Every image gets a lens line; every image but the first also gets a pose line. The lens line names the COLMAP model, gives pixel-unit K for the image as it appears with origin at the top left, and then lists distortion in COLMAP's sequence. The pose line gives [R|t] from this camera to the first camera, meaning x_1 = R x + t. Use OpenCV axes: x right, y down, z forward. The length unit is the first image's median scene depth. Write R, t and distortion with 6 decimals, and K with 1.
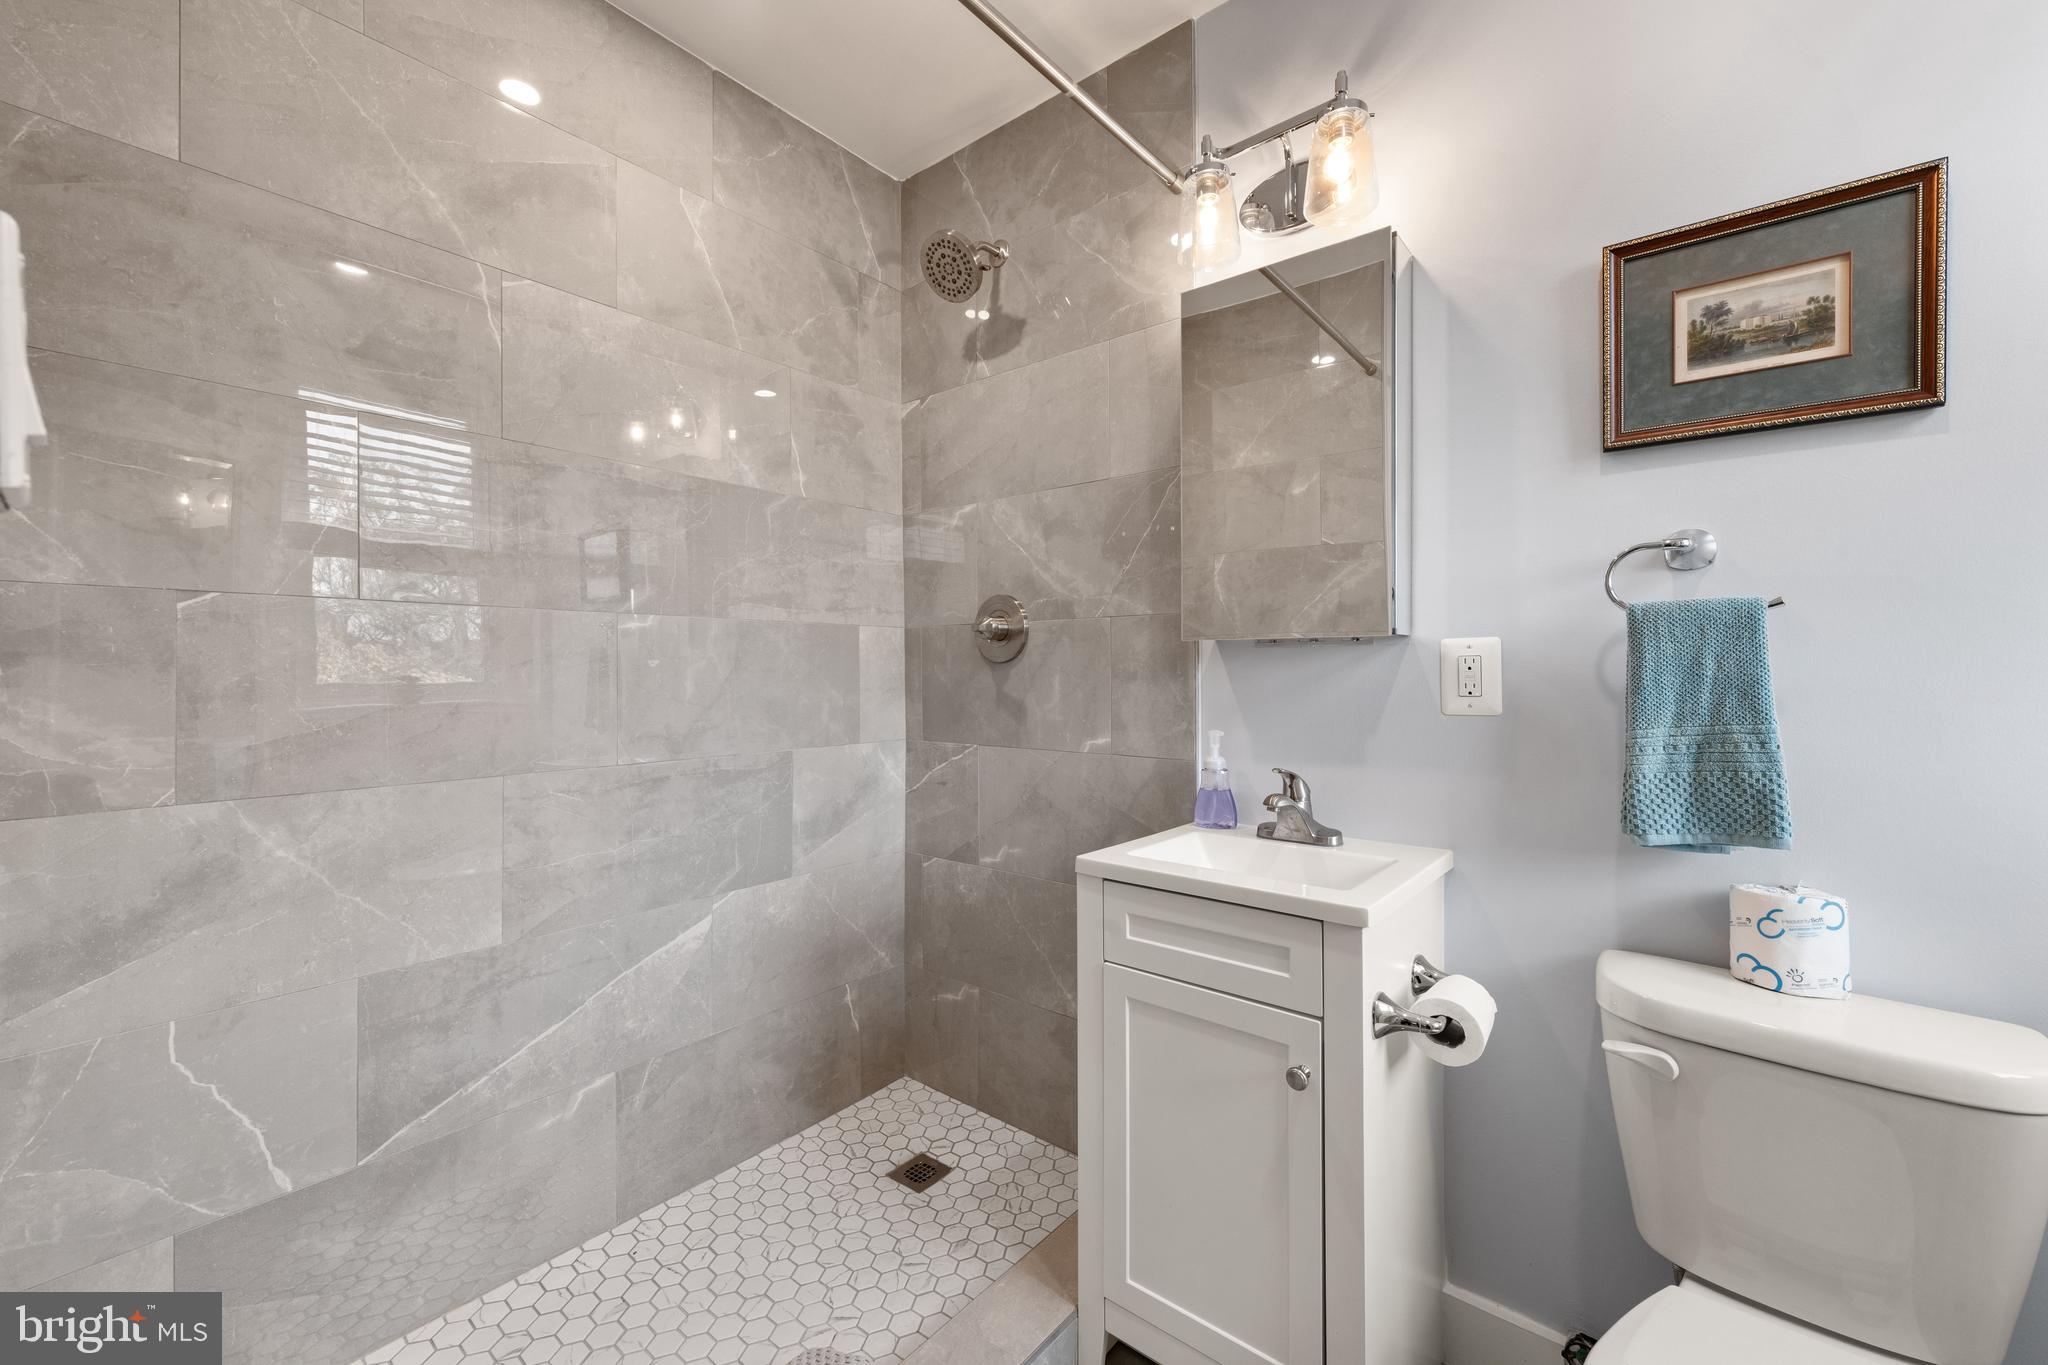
lens RADIAL K [[822.5, 0, 1039.4], [0, 822.5, 662.0], [0, 0, 1]] dist [0.000963, -0.000053]
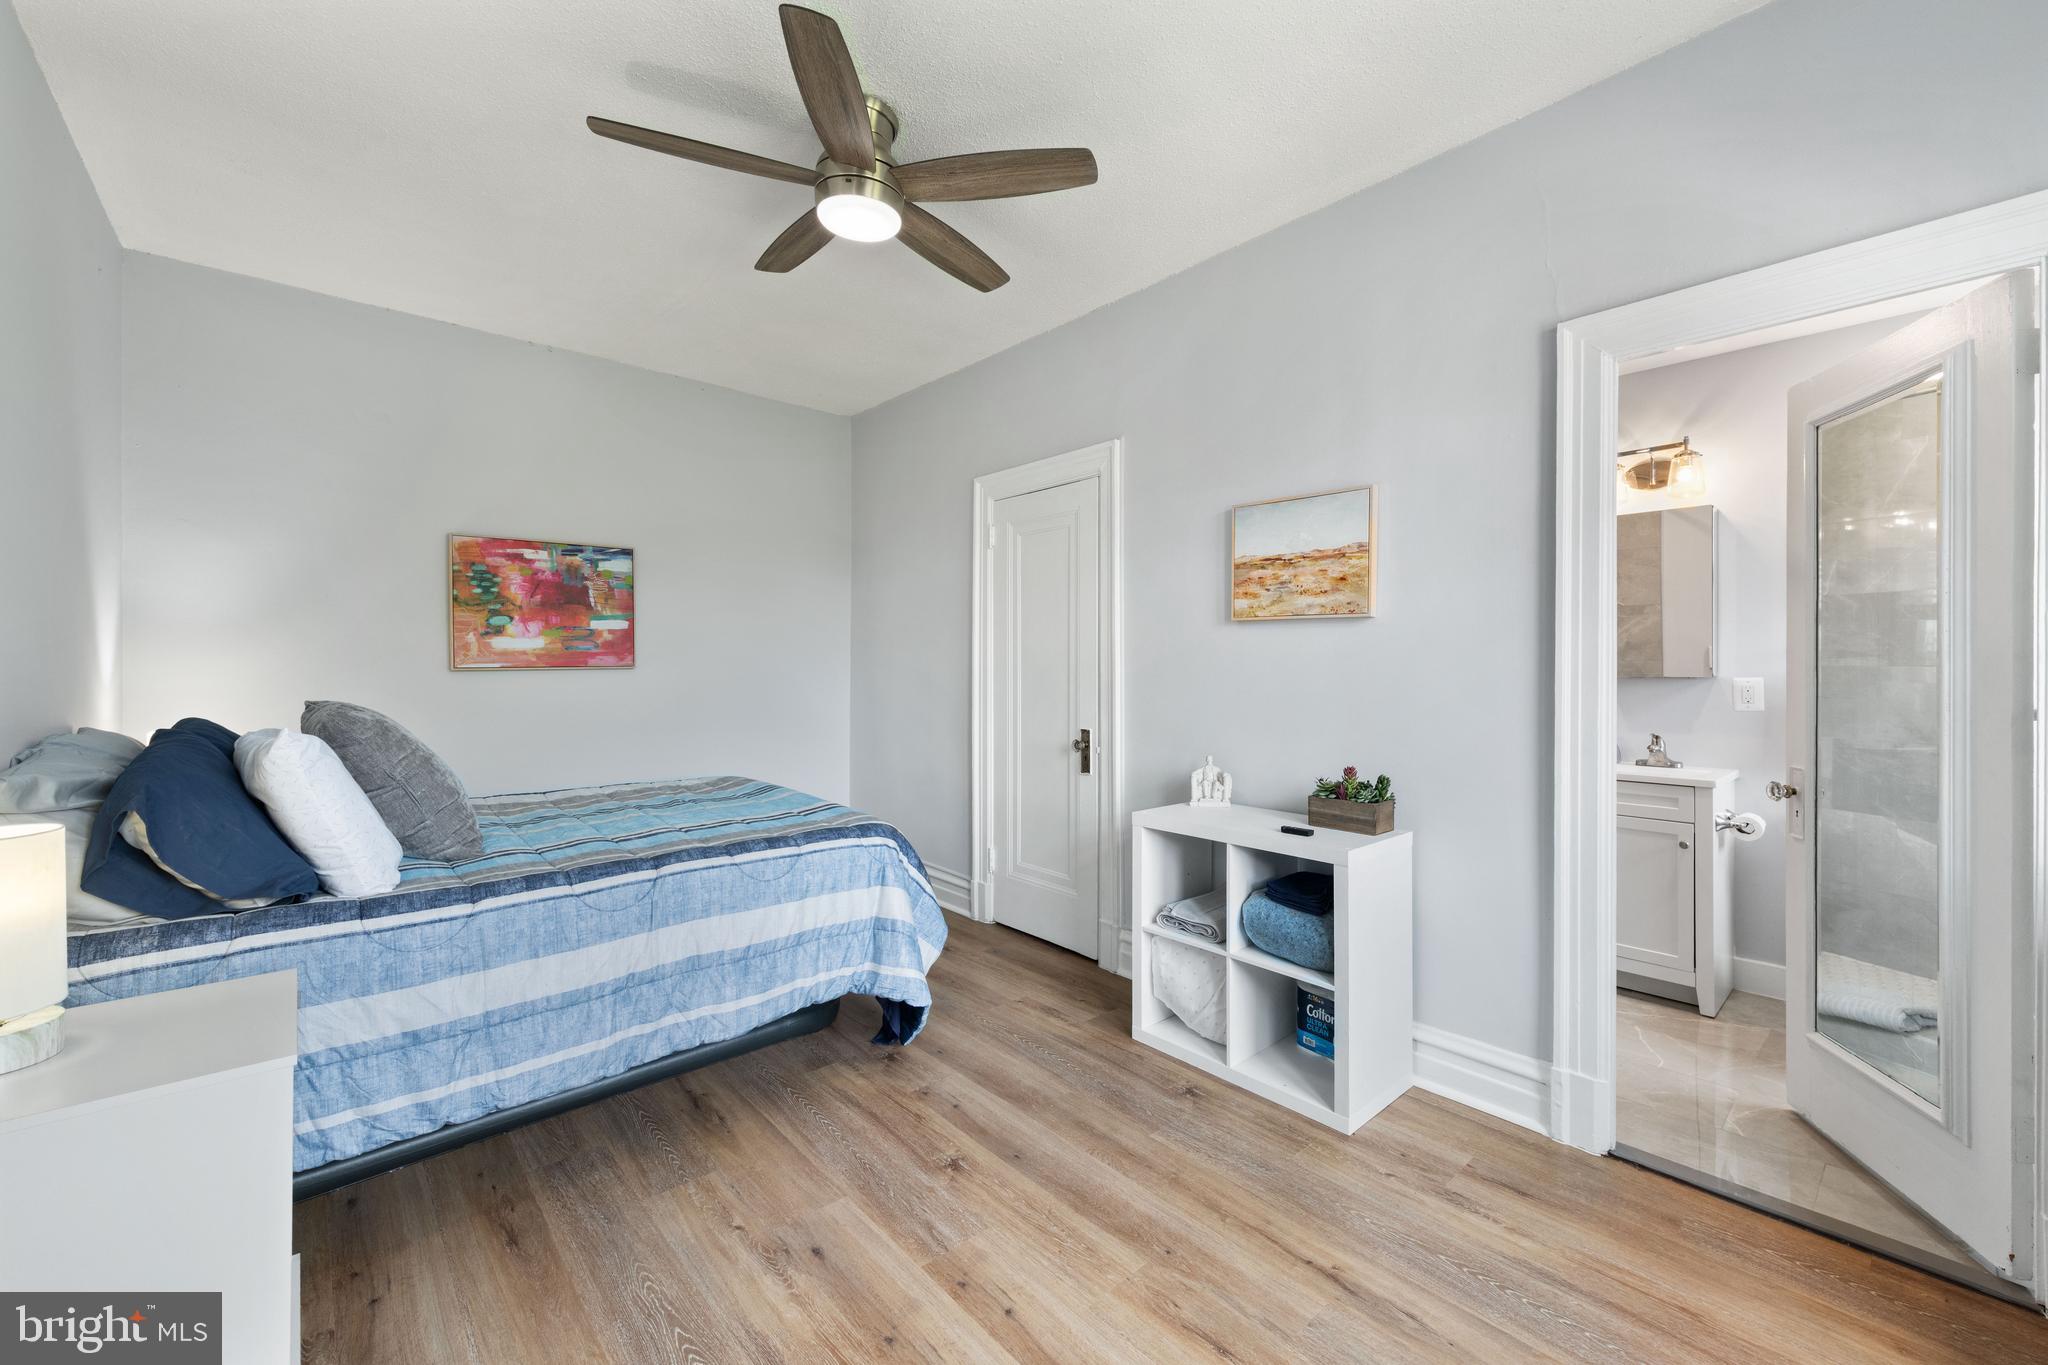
lens RADIAL K [[822.5, 0, 1039.4], [0, 822.5, 662.0], [0, 0, 1]] dist [0.000963, -0.000053]
pose [[0.987665, -0.002087, -0.156565, -1.115875], [0.002454, 0.999995, 0.002150, -0.086434], [0.156560, -0.002508, 0.987665, -1.648187]]
